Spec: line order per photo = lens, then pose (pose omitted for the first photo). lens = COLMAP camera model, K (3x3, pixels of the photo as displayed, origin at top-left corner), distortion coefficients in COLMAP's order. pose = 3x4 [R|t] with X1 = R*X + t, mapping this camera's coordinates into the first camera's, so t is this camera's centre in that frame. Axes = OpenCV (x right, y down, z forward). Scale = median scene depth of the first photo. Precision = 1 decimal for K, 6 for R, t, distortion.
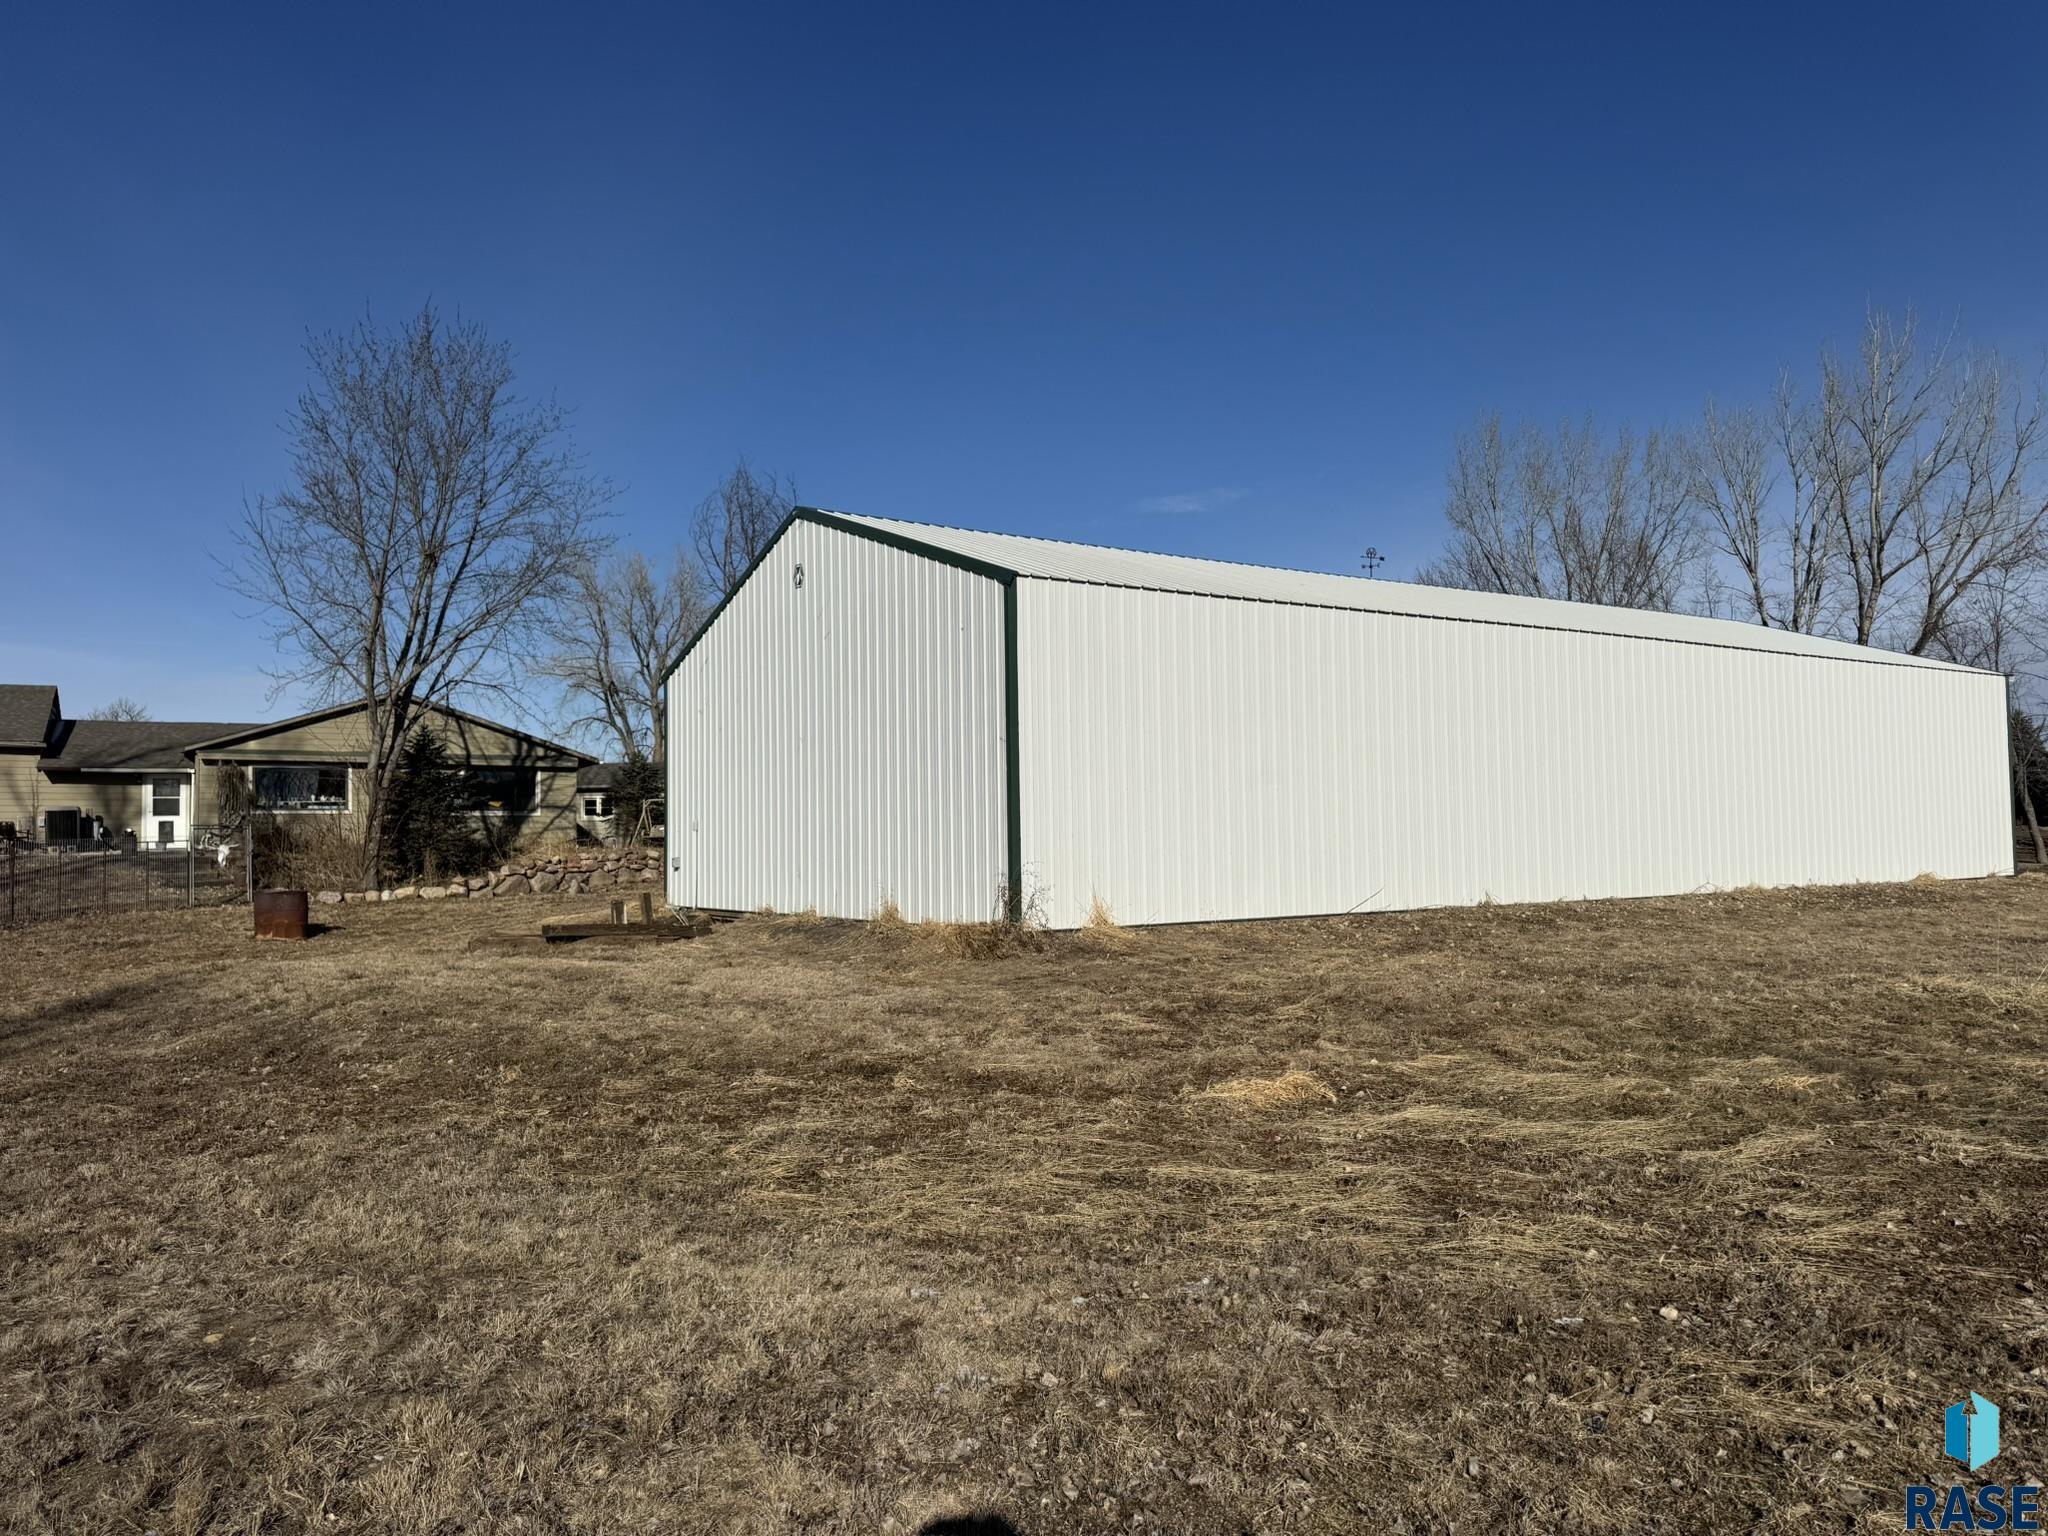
lens RADIAL K [[1437.1, 0, 1049.2], [0, 1437.1, 773.2], [0, 0, 1]] dist [0.068543, -0.082454]
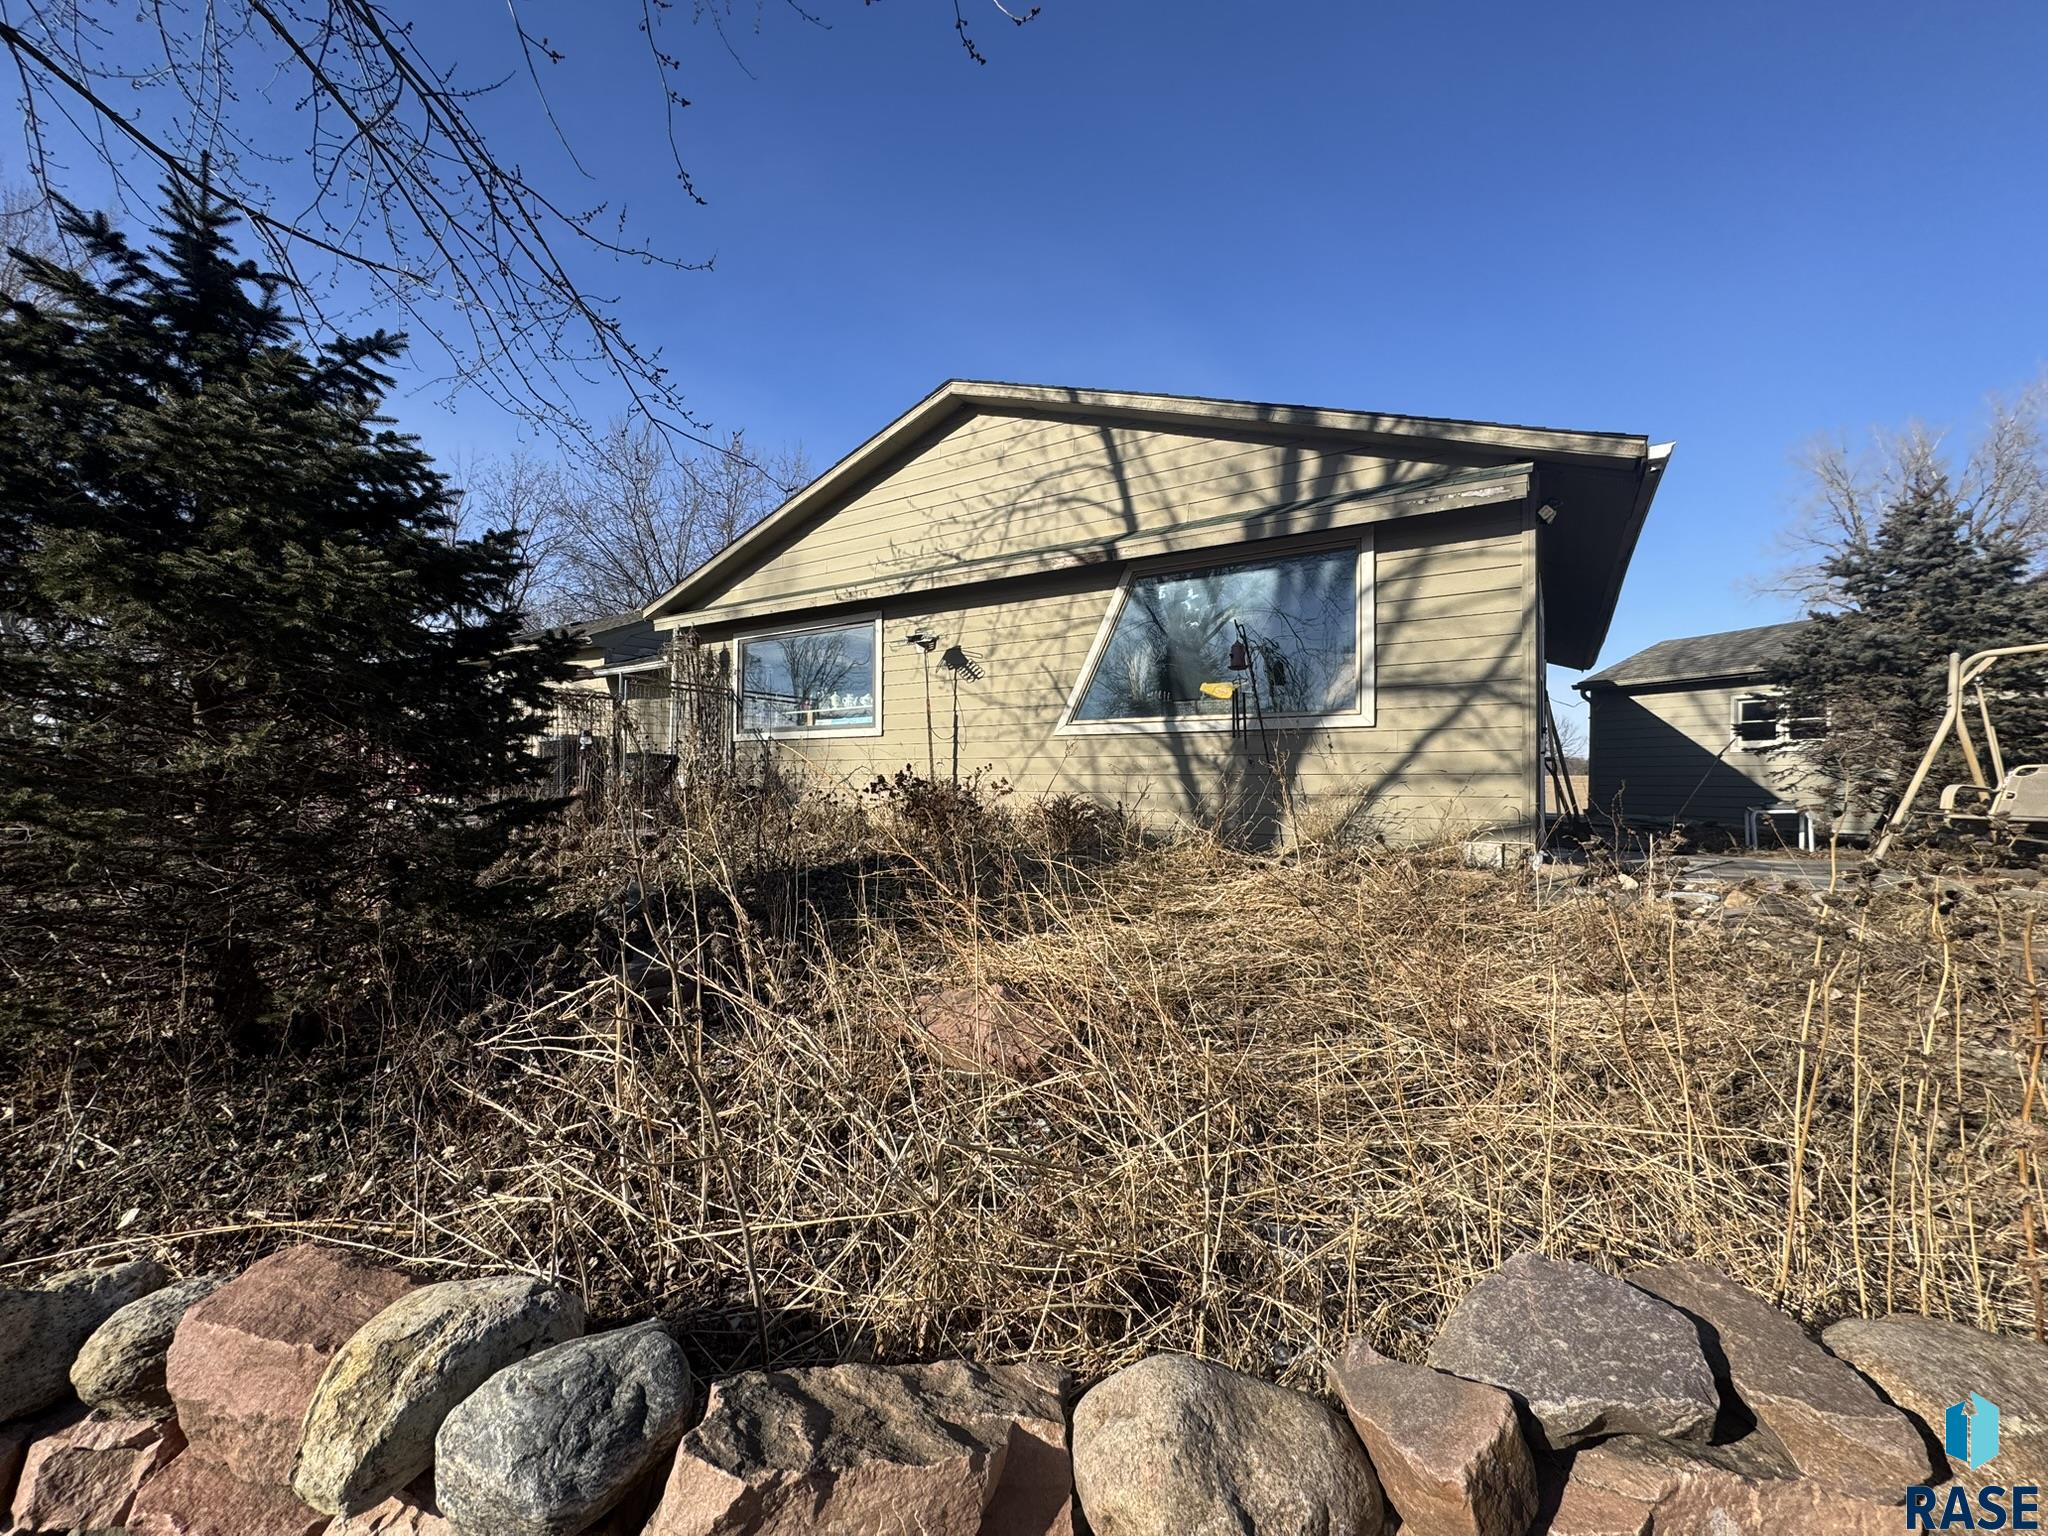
lens RADIAL K [[812.6, 0, 1027.2], [0, 812.6, 770.5], [0, 0, 1]] dist [-0.003790, 0.000124]
pose [[0.440678, 0.003799, -0.897657, -0.327340], [0.038200, 0.999006, 0.022981, 0.041538], [0.896852, -0.044418, 0.440095, 1.153326]]
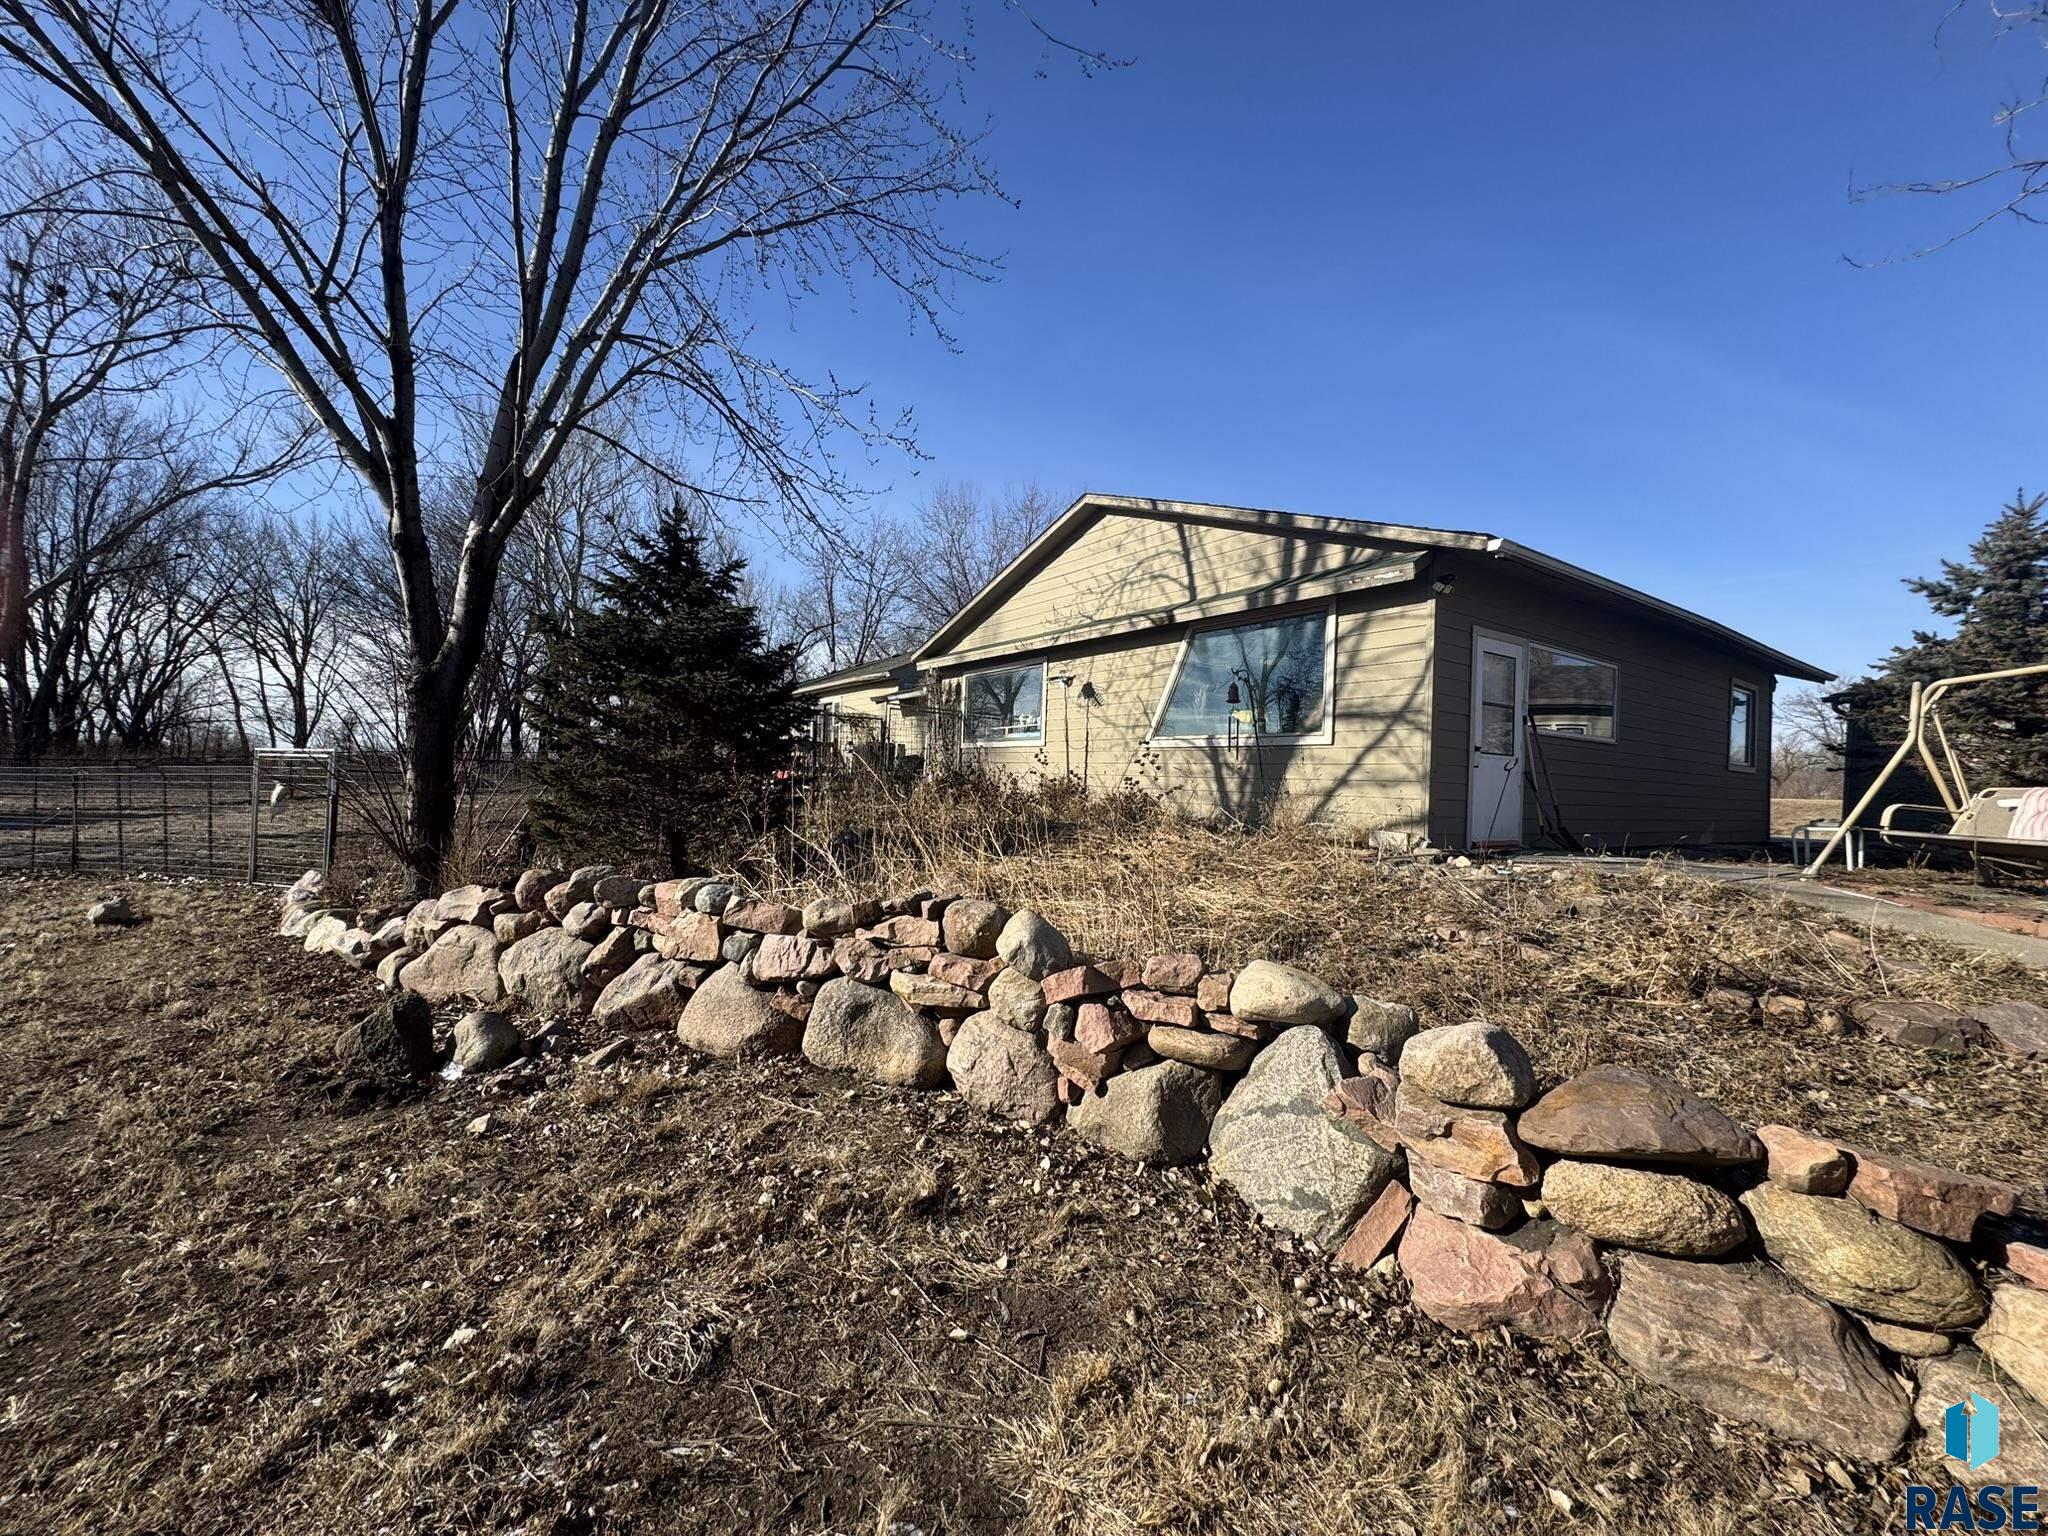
lens RADIAL K [[812.6, 0, 1025.4], [0, 812.6, 772.1], [0, 0, 1]] dist [-0.003790, 0.000124]
pose [[0.067655, 0.004806, -0.997697, -0.216039], [0.017441, 0.999830, 0.005999, 0.044142], [0.997556, -0.017807, 0.067560, 1.194549]]
